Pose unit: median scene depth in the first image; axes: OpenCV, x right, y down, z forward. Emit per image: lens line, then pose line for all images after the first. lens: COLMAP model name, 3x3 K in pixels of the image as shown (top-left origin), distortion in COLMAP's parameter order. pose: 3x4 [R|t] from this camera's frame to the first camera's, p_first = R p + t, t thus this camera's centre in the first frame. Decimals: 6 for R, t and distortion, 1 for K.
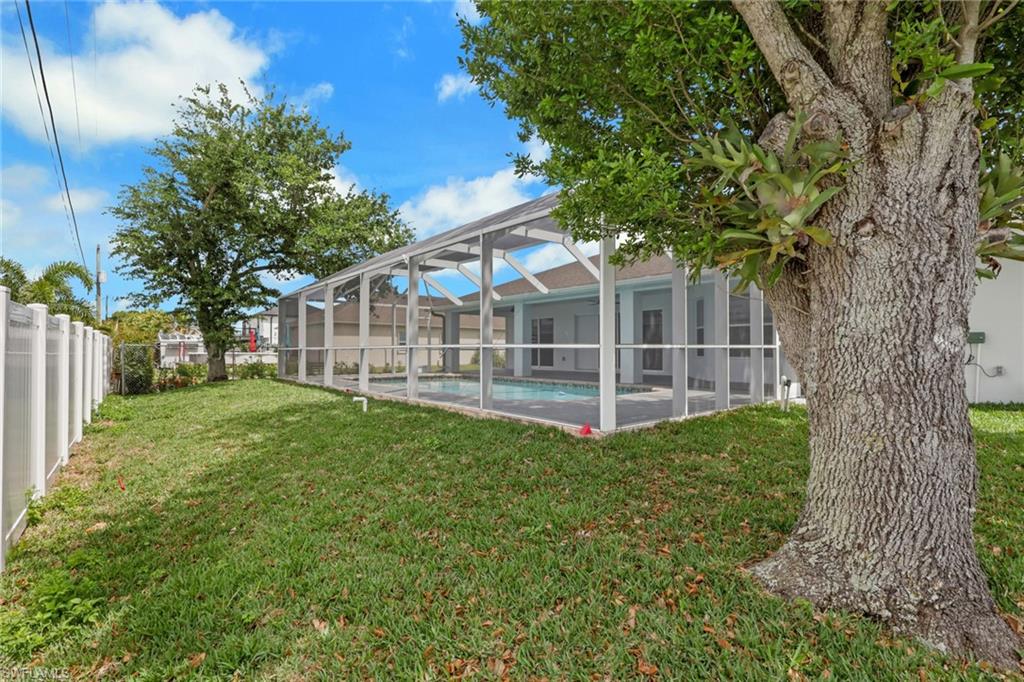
lens RADIAL K [[467.6, 0, 507.2], [0, 467.6, 336.3], [0, 0, 1]] dist [-0.000539, 0.001266]
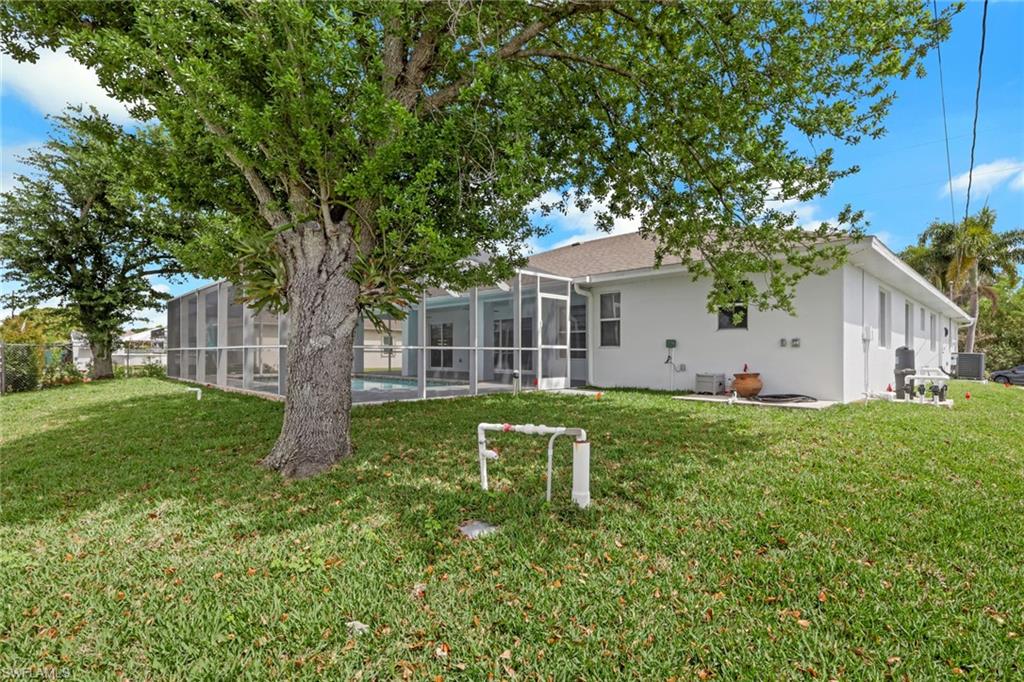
lens RADIAL K [[467.6, 0, 514.9], [0, 467.6, 345.4], [0, 0, 1]] dist [-0.000539, 0.001266]
pose [[0.993825, 0.007460, 0.110704, 0.193357], [-0.008736, 0.999901, 0.011048, -0.001017], [-0.110611, -0.011947, 0.993792, -0.151883]]
